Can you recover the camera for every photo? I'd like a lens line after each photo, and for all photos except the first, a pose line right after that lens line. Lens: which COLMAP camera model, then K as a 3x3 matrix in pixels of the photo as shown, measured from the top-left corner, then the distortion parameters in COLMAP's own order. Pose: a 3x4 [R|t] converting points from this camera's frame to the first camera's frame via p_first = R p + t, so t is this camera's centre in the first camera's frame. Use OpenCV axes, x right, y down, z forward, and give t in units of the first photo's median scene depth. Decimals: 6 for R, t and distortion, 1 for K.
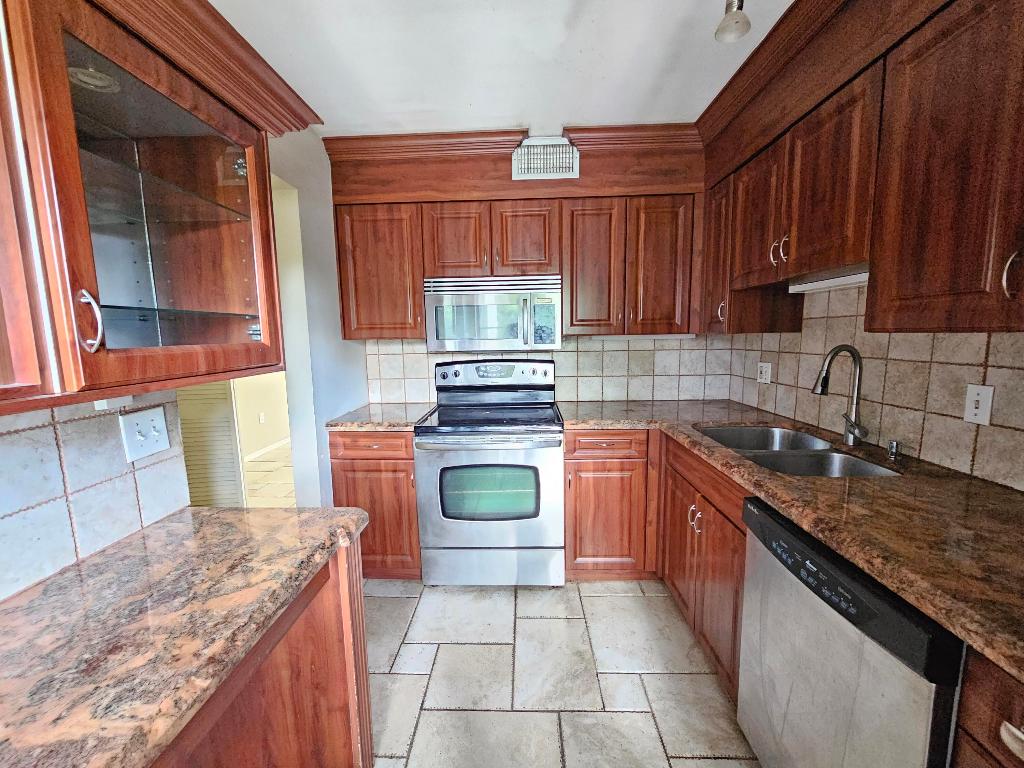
lens RADIAL K [[414.0, 0, 510.0], [0, 414.0, 383.6], [0, 0, 1]] dist [-0.001816, 0.001068]
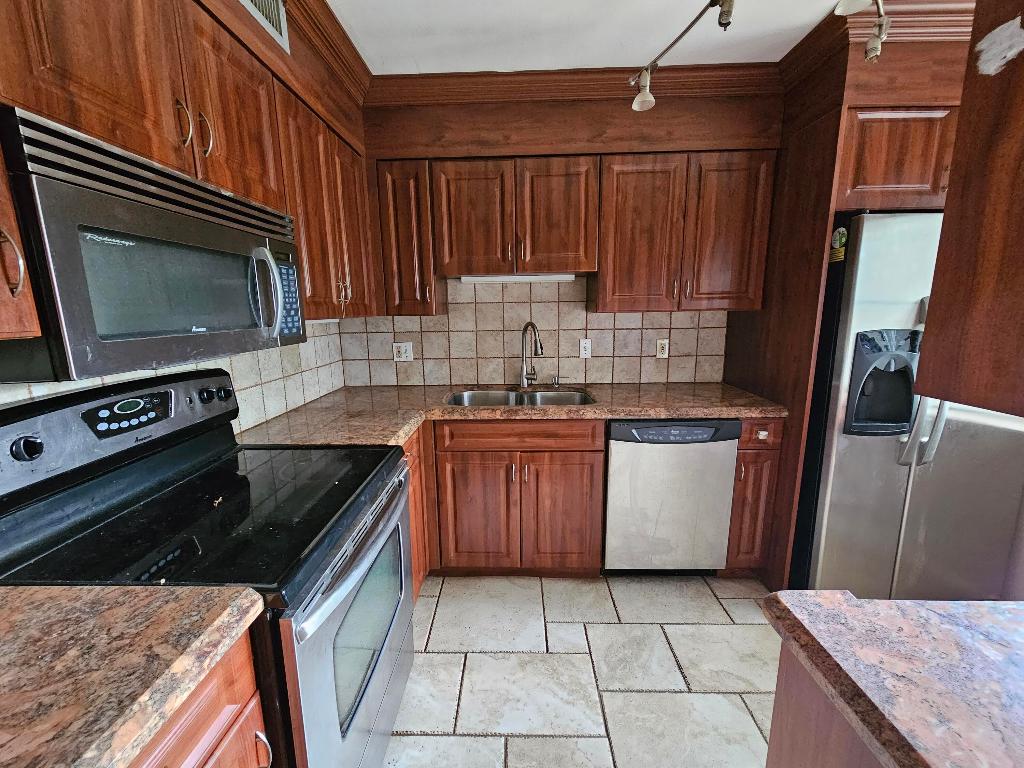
lens RADIAL K [[414.0, 0, 508.7], [0, 414.0, 386.0], [0, 0, 1]] dist [-0.001816, 0.001068]
pose [[-0.001243, -0.168492, 0.985702, -0.665928], [0.130725, 0.977217, 0.167207, -0.115859], [-0.991418, 0.129064, 0.020812, 0.975659]]
